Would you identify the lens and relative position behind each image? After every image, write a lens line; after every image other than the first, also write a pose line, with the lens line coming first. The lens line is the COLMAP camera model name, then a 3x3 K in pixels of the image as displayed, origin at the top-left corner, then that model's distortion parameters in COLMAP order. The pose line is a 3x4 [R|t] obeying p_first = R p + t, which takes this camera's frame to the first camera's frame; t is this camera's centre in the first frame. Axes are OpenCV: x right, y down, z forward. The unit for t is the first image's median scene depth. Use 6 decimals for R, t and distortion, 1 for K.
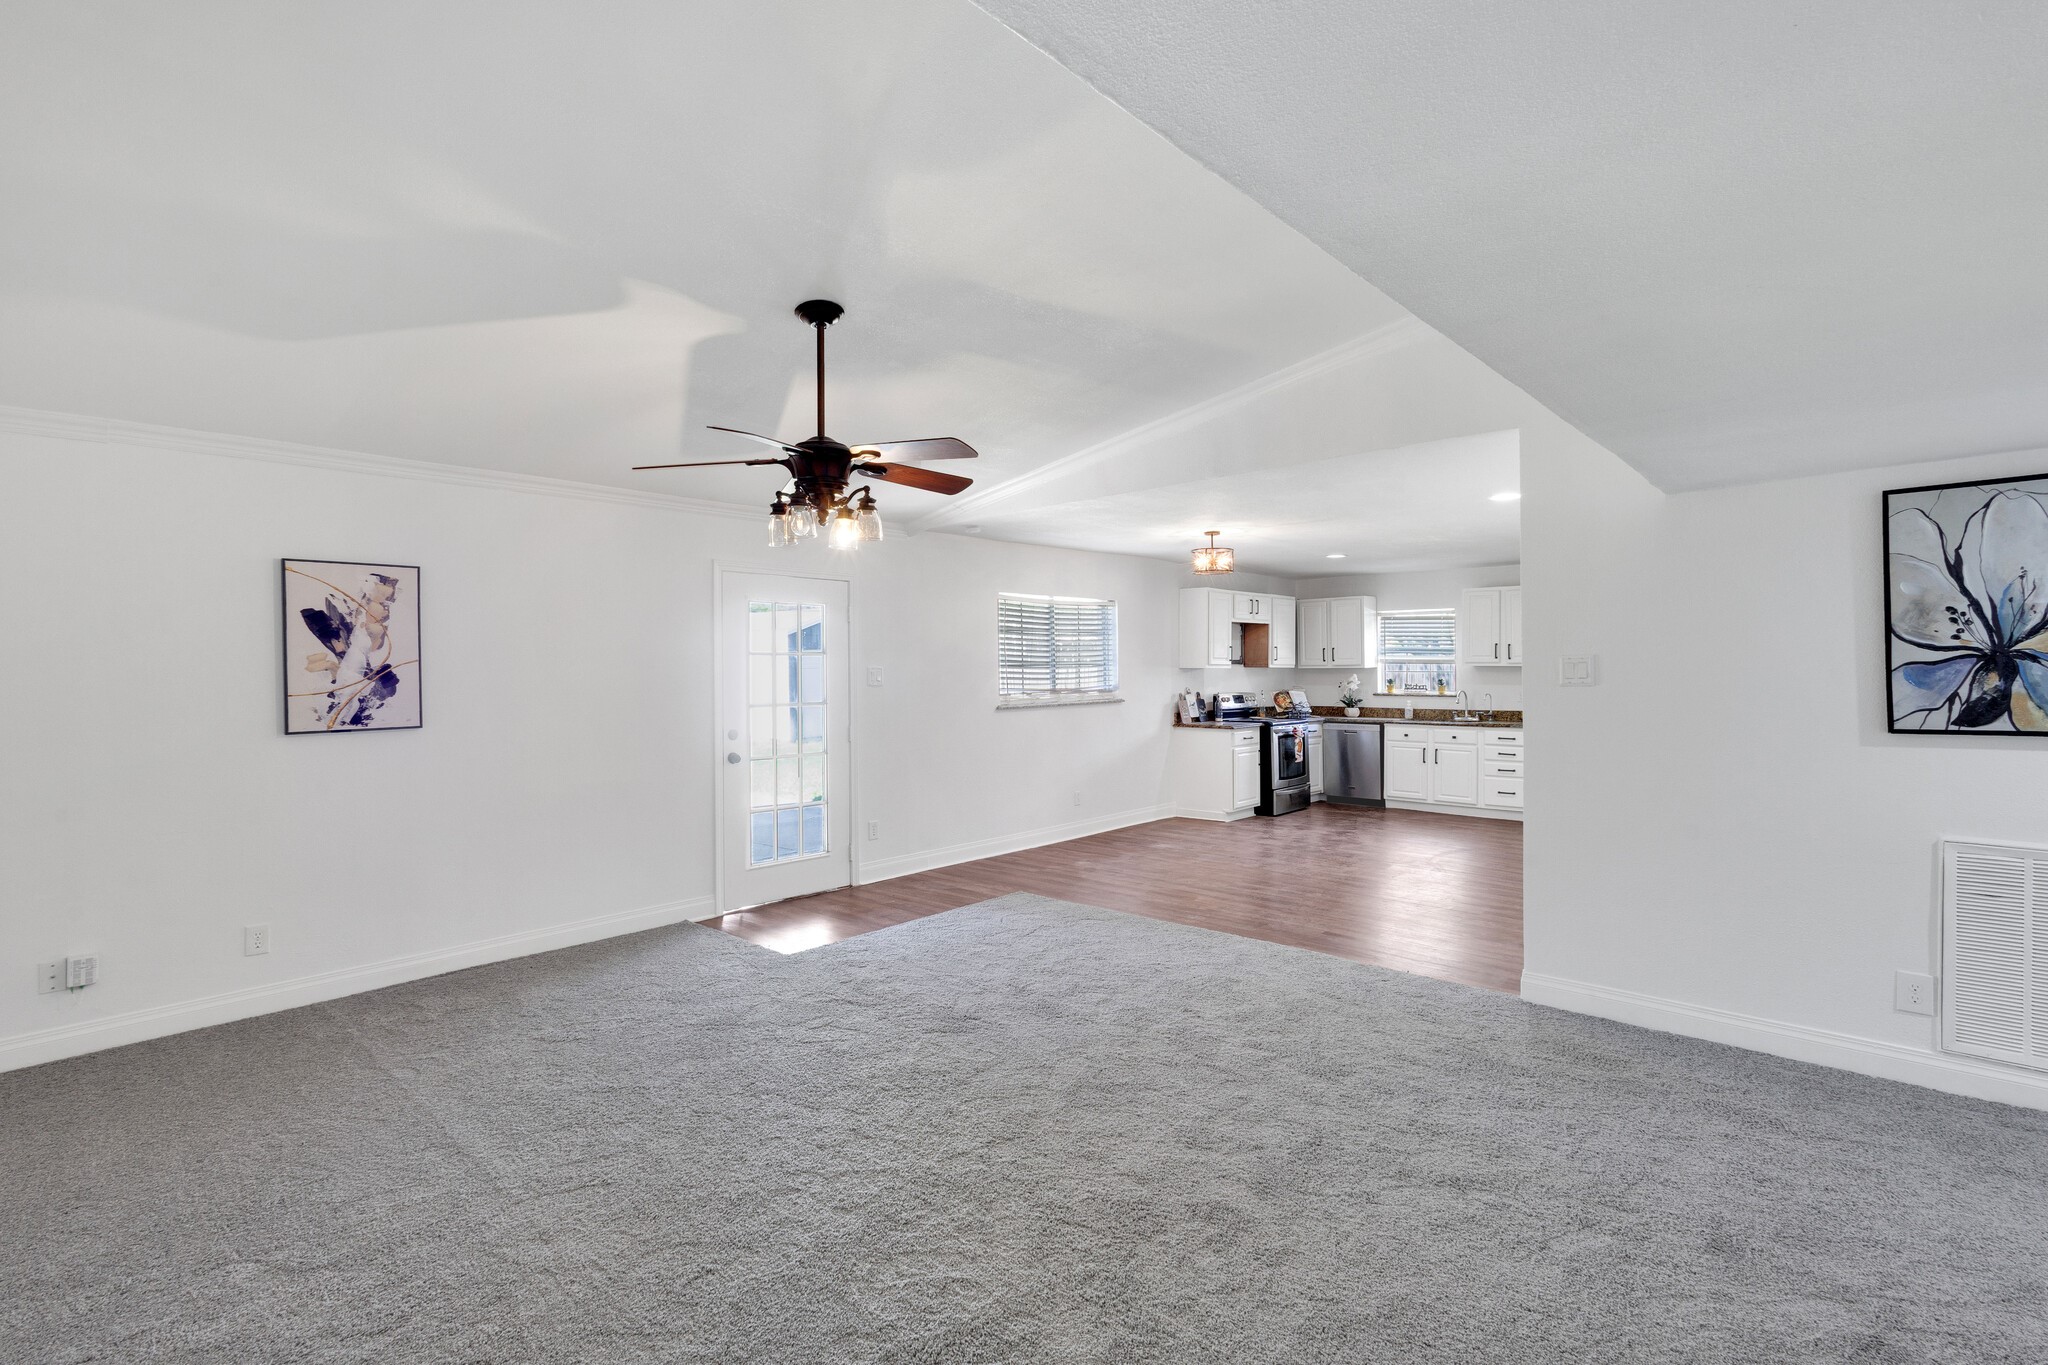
lens RADIAL K [[948.1, 0, 1100.3], [0, 948.1, 678.0], [0, 0, 1]] dist [-0.006328, -0.000120]
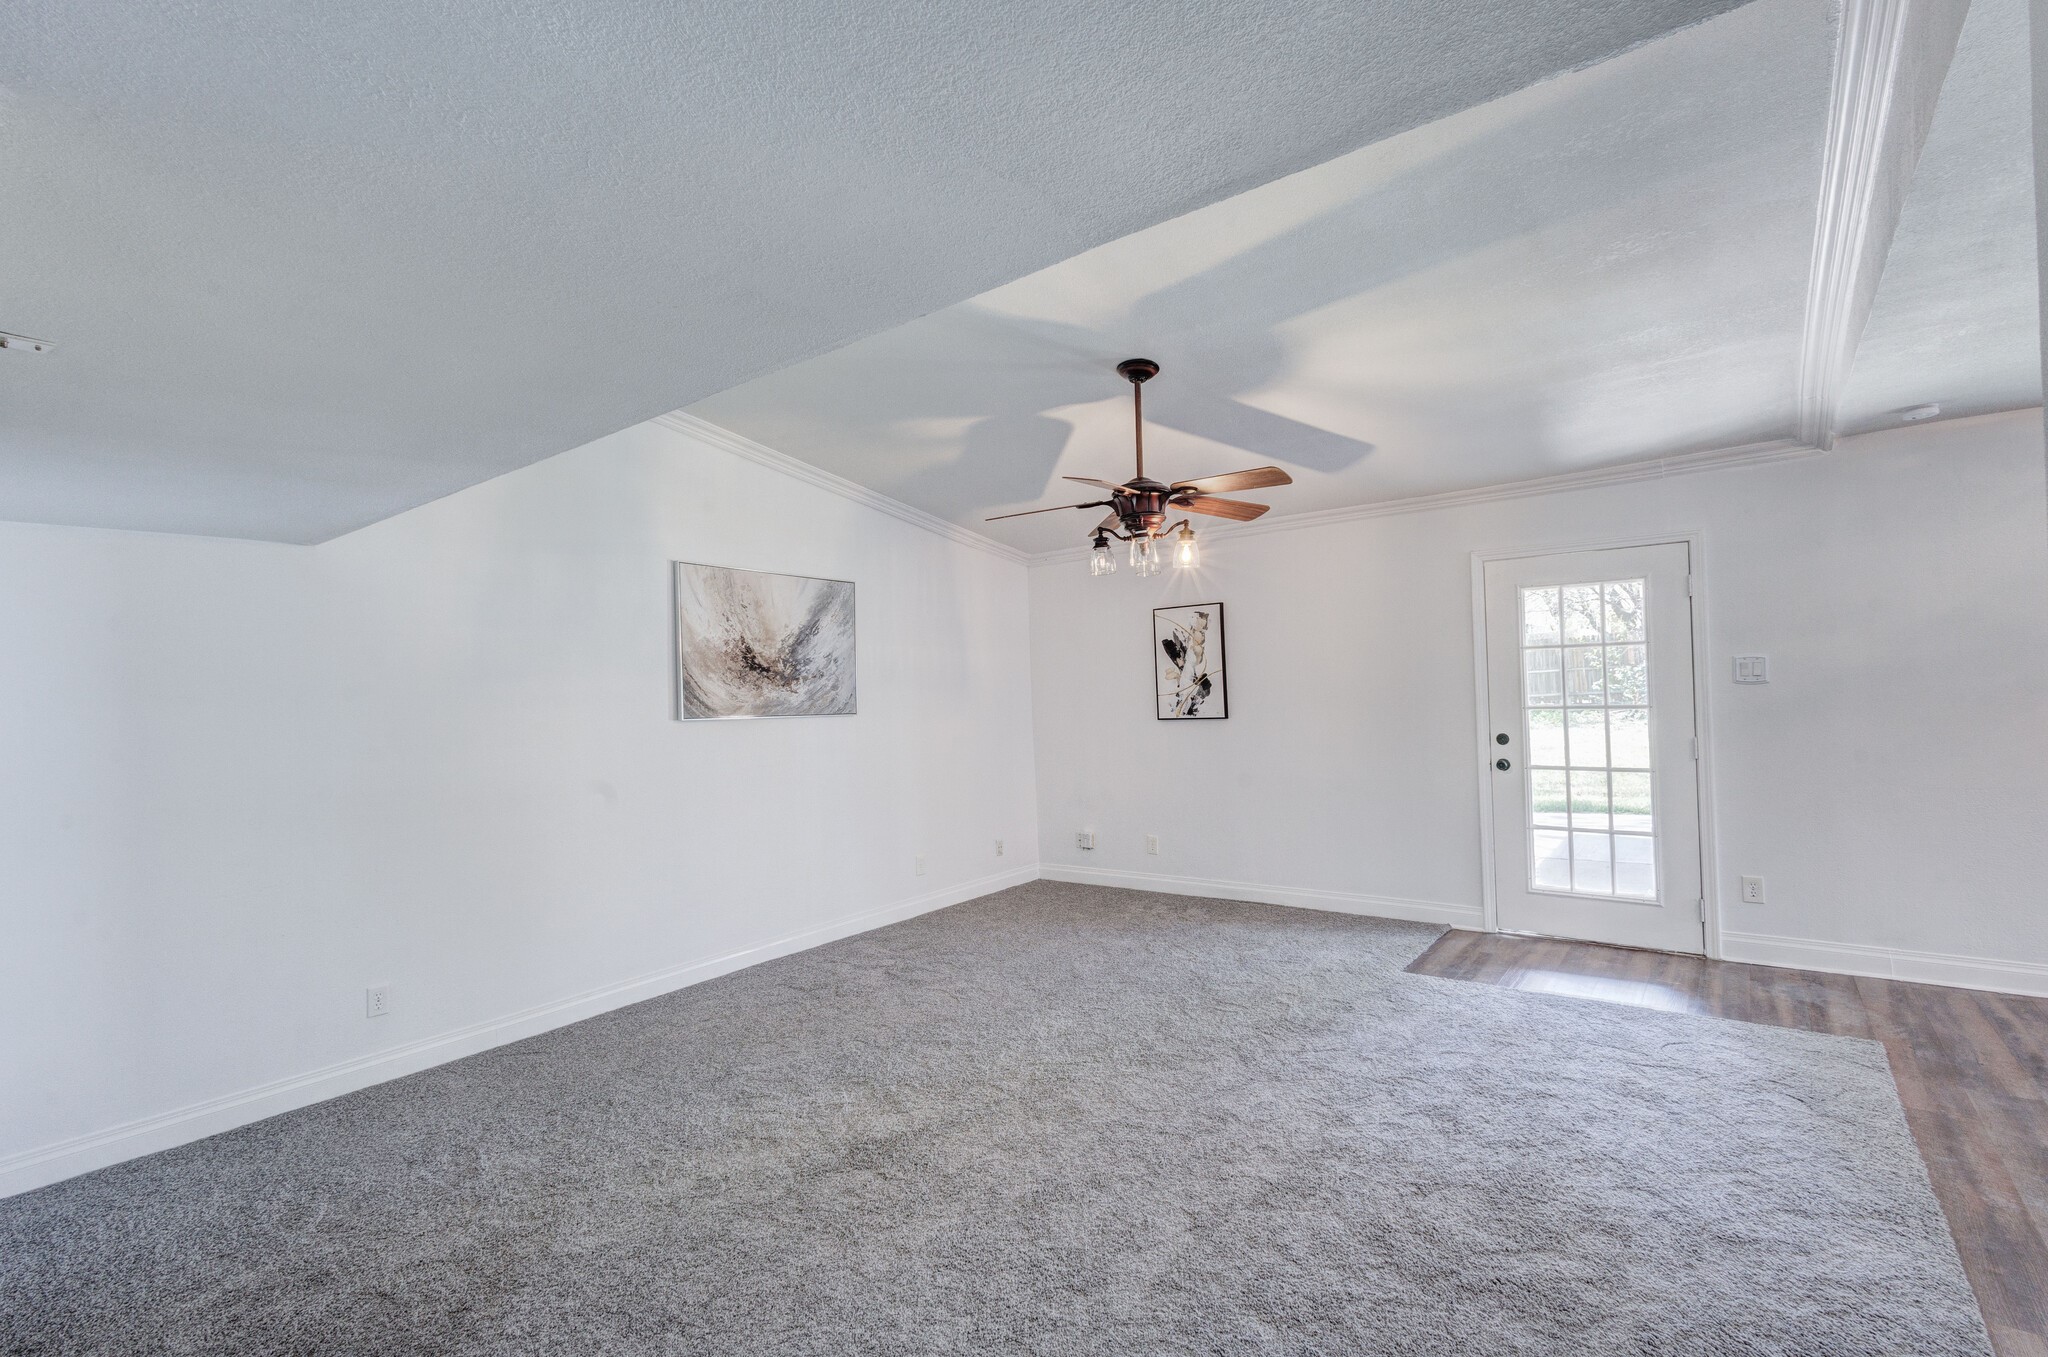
lens RADIAL K [[940.3, 0, 938.8], [0, 940.3, 673.1], [0, 0, 1]] dist [0.009784, -0.002994]
pose [[-0.001053, -0.011093, -0.999938, 0.341846], [0.026764, 0.999580, -0.011117, -0.005119], [0.999641, -0.026774, -0.000755, 0.301915]]
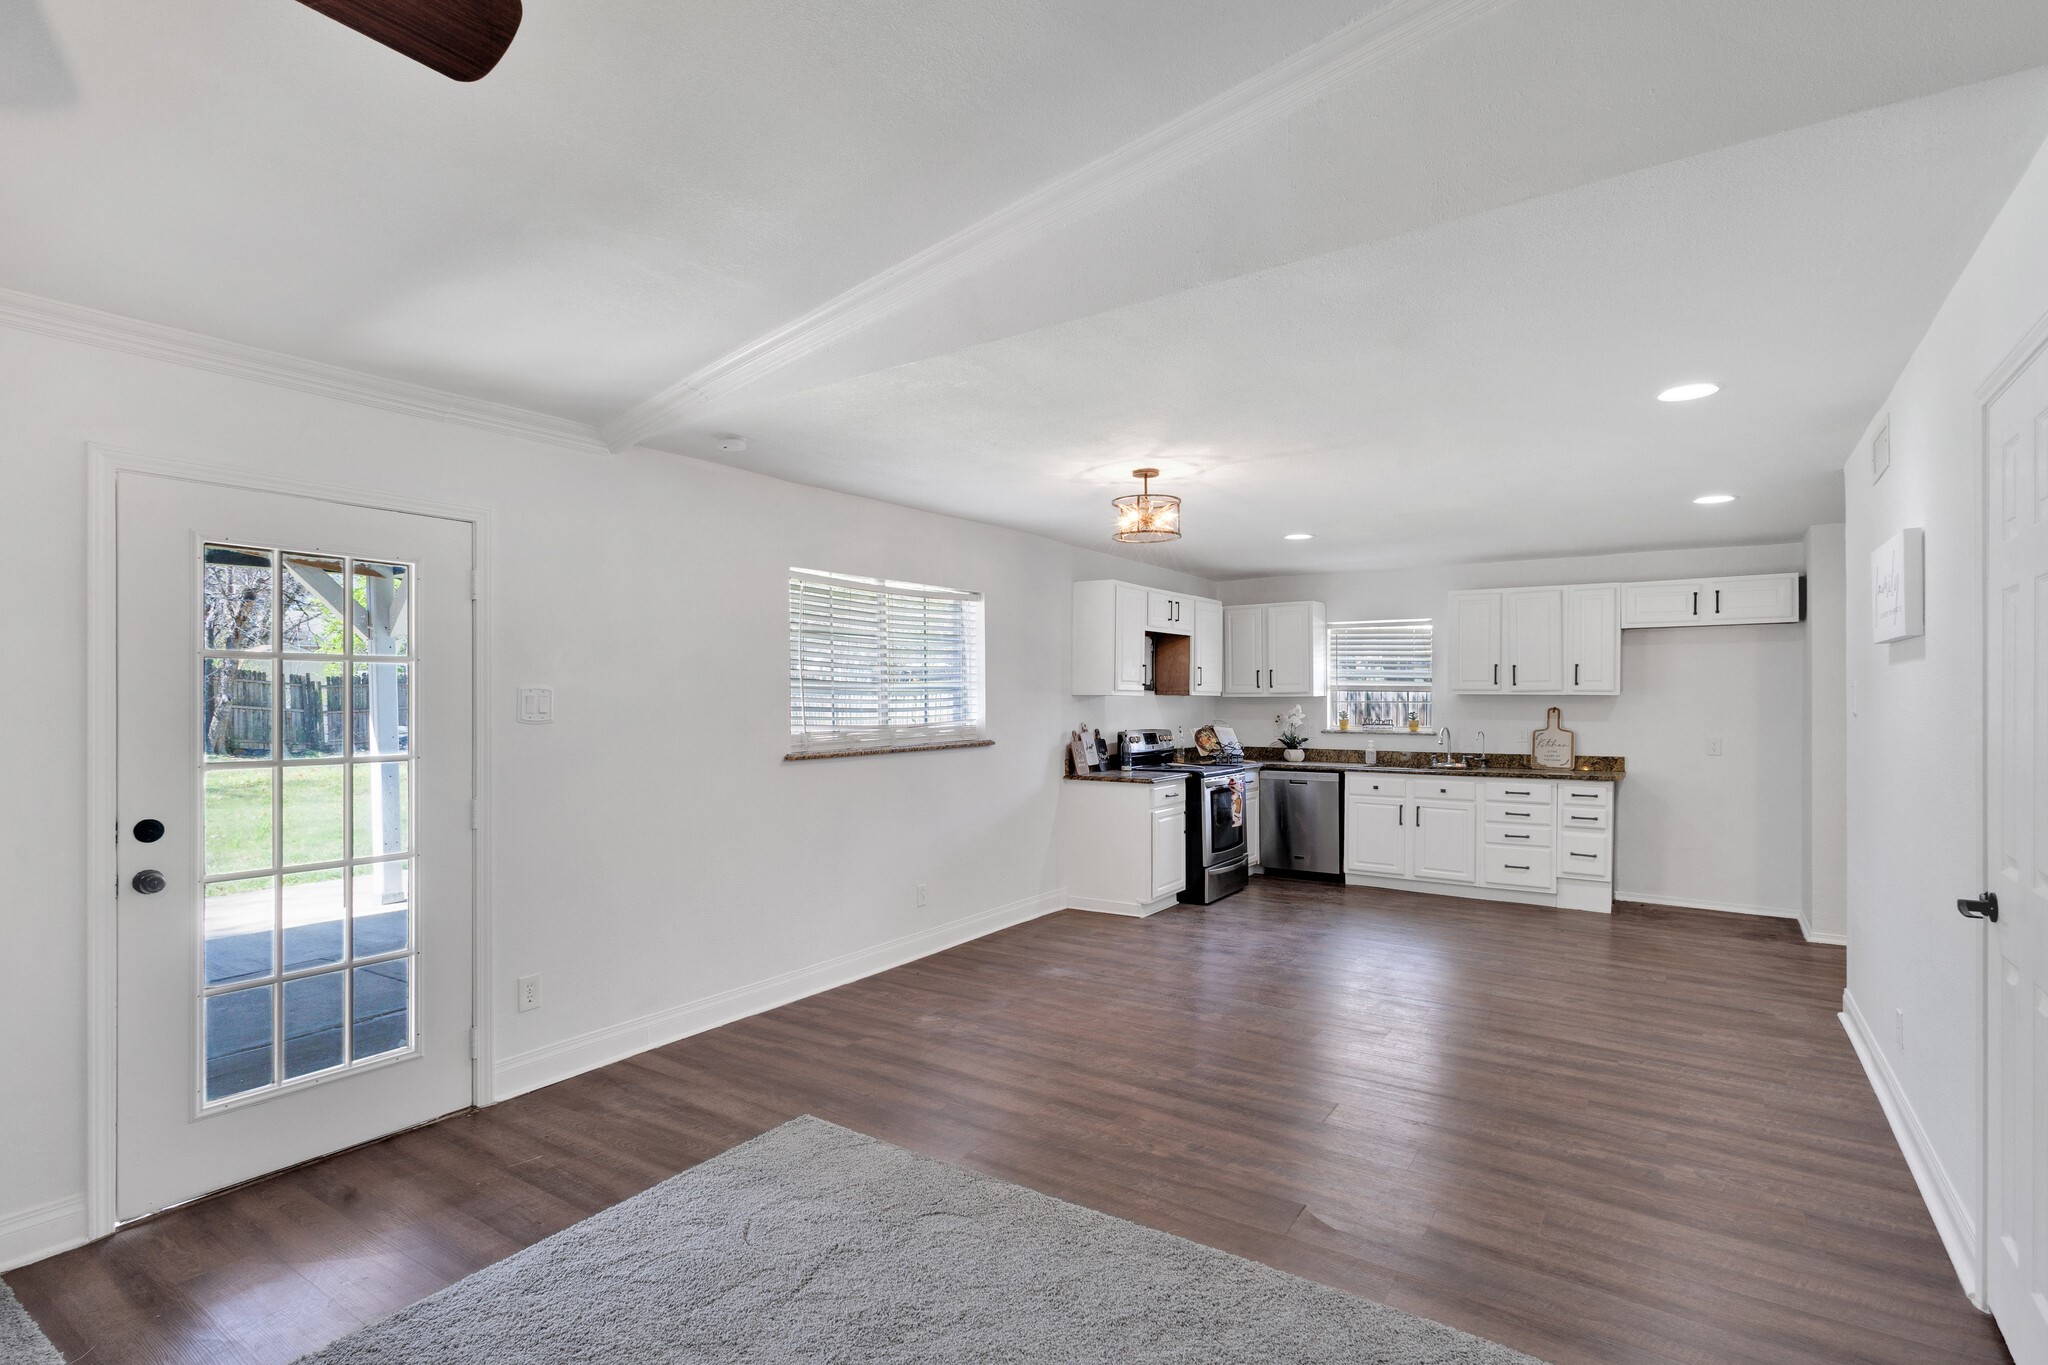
lens RADIAL K [[963.1, 0, 1086.4], [0, 963.1, 701.3], [0, 0, 1]] dist [0.013453, -0.002609]
pose [[0.990678, 0.004370, 0.136154, -0.003328], [-0.003348, 0.999964, -0.007735, -0.000206], [-0.136183, 0.007207, 0.990658, 0.309553]]
